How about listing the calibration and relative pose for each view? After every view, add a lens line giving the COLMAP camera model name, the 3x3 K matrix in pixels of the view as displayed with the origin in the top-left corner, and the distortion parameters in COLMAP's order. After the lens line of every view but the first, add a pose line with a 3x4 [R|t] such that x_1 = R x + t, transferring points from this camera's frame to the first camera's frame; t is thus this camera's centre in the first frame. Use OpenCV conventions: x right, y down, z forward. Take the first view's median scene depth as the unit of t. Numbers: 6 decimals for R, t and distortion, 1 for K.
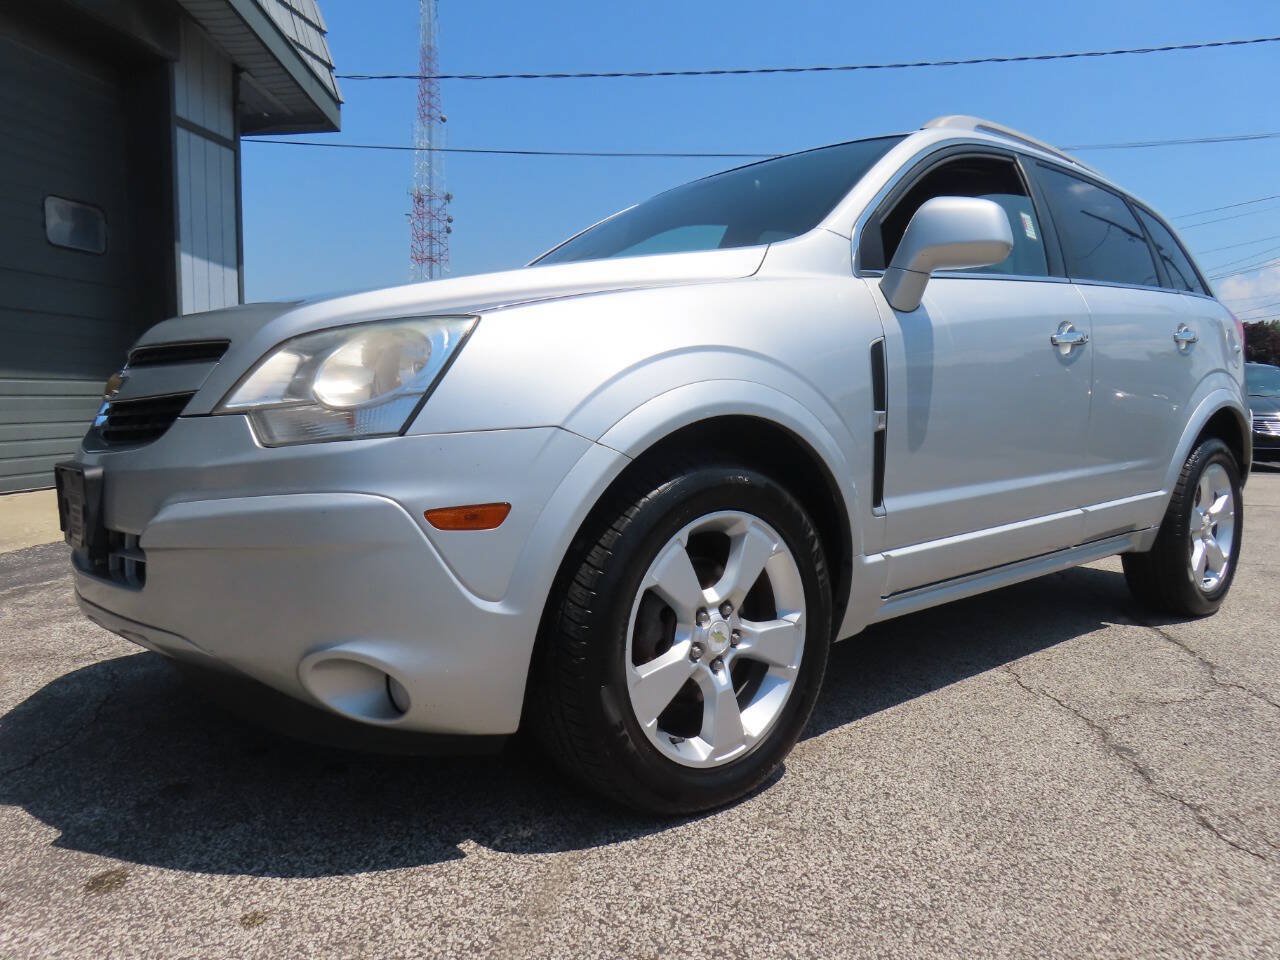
lens RADIAL K [[918.5, 0, 650.7], [0, 918.5, 477.5], [0, 0, 1]] dist [-0.007633, 0.002451]
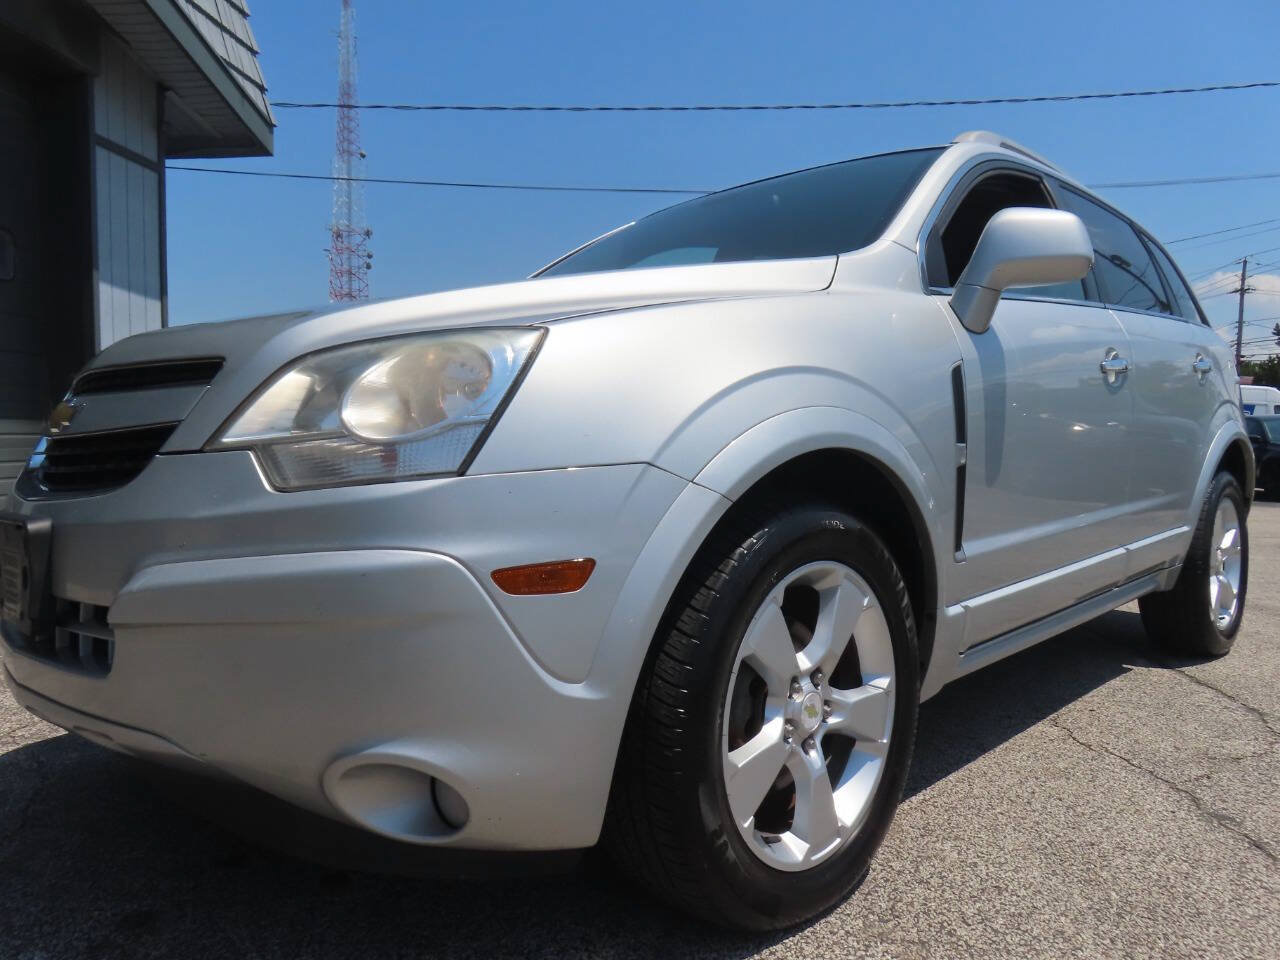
lens RADIAL K [[918.5, 0, 647.0], [0, 918.5, 481.1], [0, 0, 1]] dist [-0.007633, 0.002451]
pose [[0.996911, -0.008357, 0.078097, -0.134313], [0.011141, 0.999315, -0.035292, -0.009078], [-0.077748, 0.036053, 0.996321, 0.157108]]
